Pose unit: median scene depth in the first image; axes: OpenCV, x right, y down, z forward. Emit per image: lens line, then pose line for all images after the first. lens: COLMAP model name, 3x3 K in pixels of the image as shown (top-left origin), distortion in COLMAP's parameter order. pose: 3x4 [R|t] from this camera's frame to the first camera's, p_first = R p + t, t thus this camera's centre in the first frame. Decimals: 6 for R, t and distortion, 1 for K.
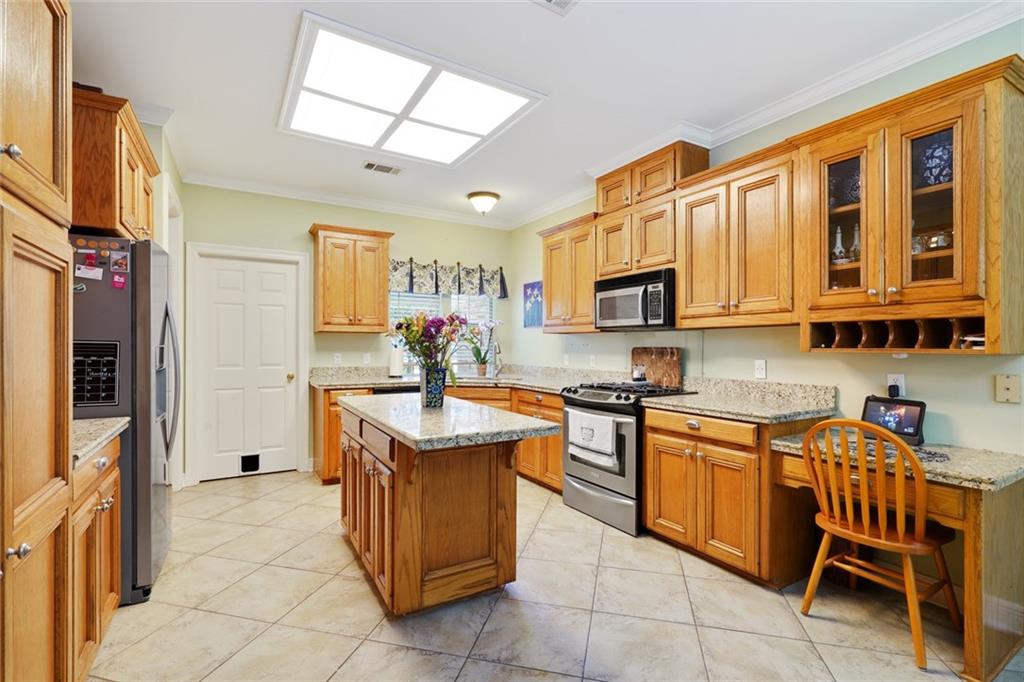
lens RADIAL K [[467.2, 0, 511.1], [0, 467.2, 343.6], [0, 0, 1]] dist [-0.005894, 0.001801]
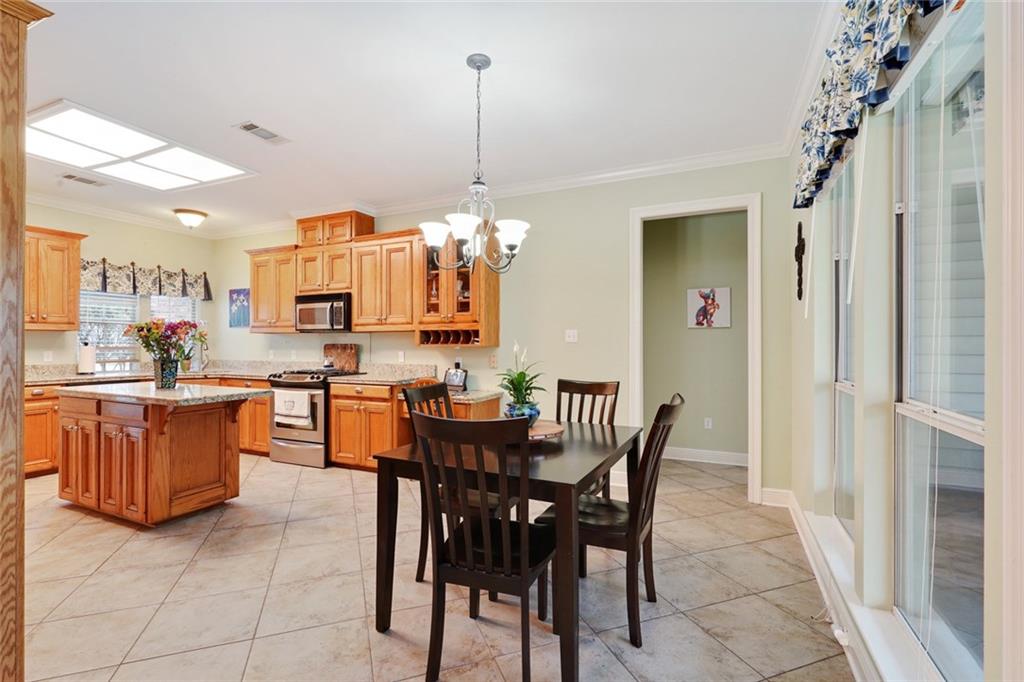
lens RADIAL K [[467.2, 0, 508.4], [0, 467.2, 342.4], [0, 0, 1]] dist [-0.005894, 0.001801]
pose [[0.825439, -0.001564, 0.564489, -0.095183], [-0.000466, 0.999994, 0.003452, -0.002846], [-0.564491, -0.003112, 0.825434, -0.590787]]
